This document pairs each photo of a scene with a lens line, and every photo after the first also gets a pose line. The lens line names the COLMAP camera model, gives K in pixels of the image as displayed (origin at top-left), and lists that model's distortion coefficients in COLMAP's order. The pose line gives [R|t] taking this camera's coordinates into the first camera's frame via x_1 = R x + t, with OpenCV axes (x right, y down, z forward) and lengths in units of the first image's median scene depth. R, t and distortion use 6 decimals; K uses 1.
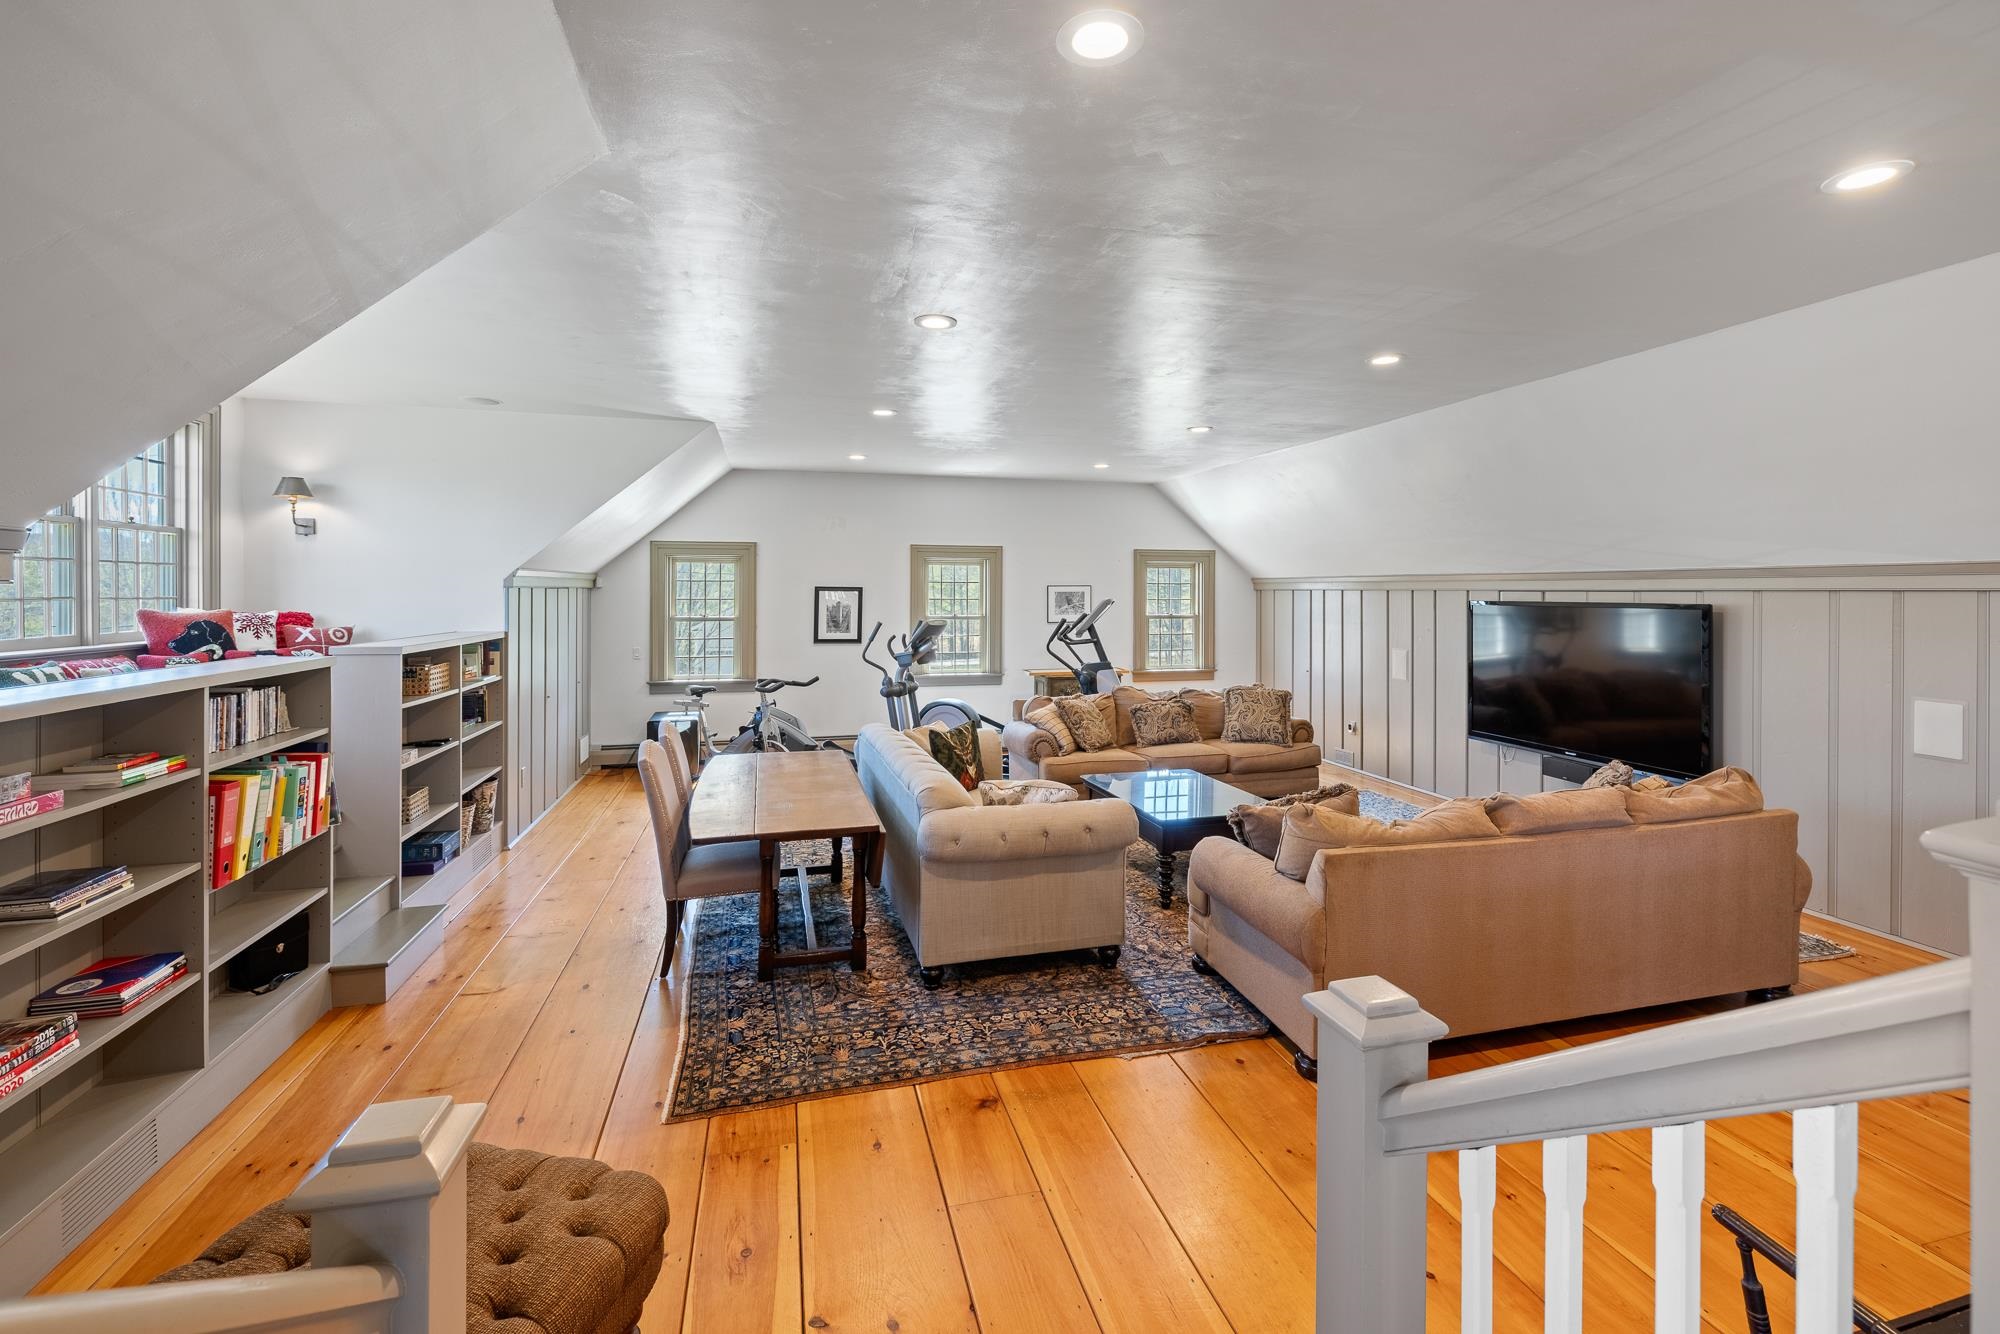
lens RADIAL K [[854.8, 0, 1001.3], [0, 854.8, 582.8], [0, 0, 1]] dist [-0.000297, -0.000141]
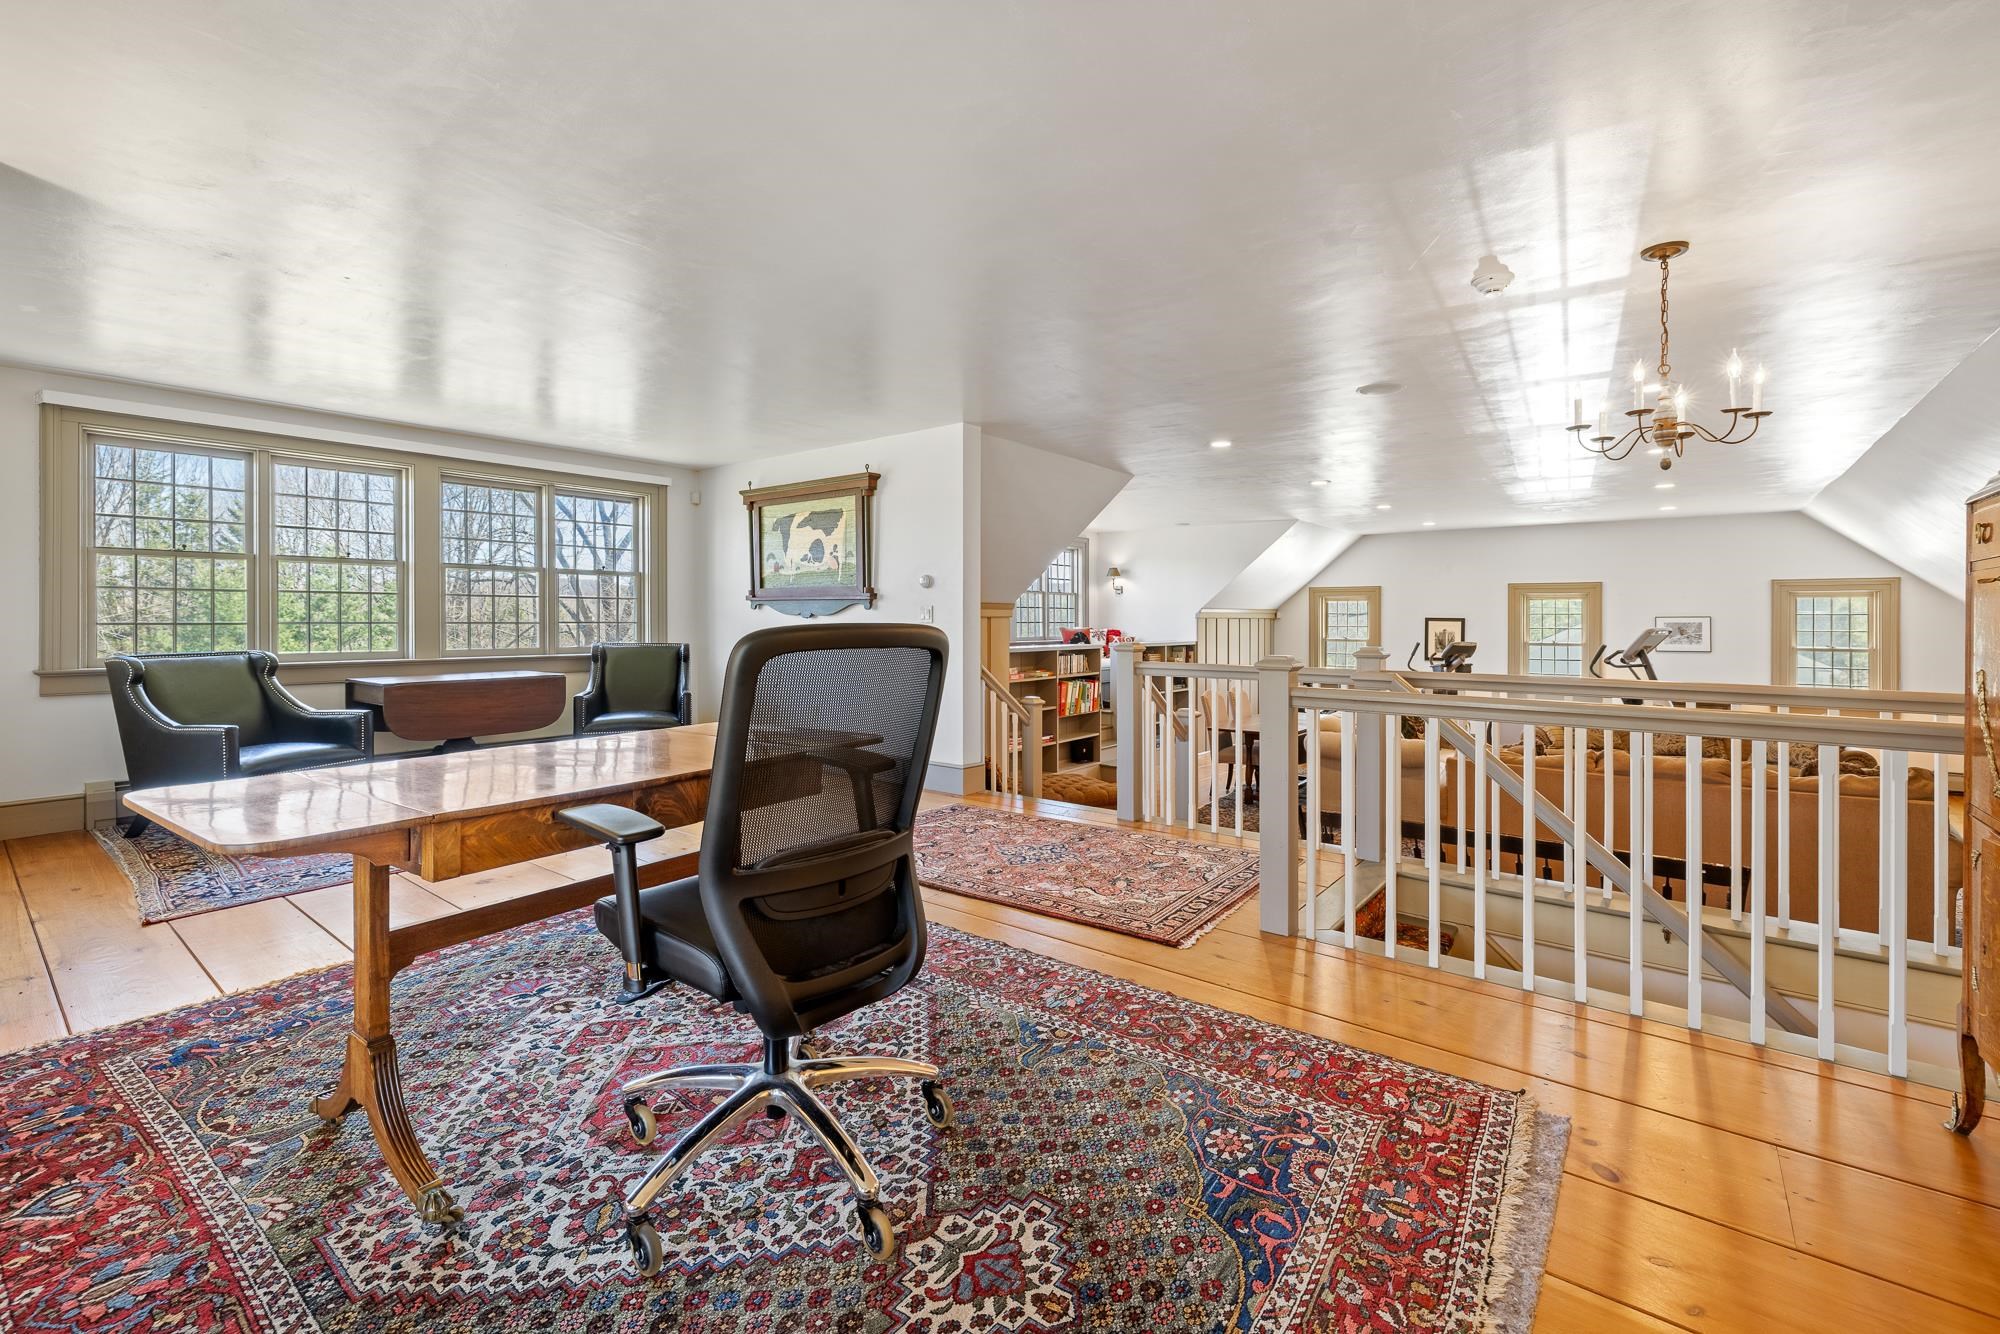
lens RADIAL K [[851.3, 0, 1002.7], [0, 851.3, 617.5], [0, 0, 1]] dist [-0.000039, -0.000024]
pose [[0.597909, -0.001835, -0.801562, 0.665050], [0.003301, 0.999995, 0.000173, 0.001985], [0.801557, -0.002749, 0.597912, -0.467184]]
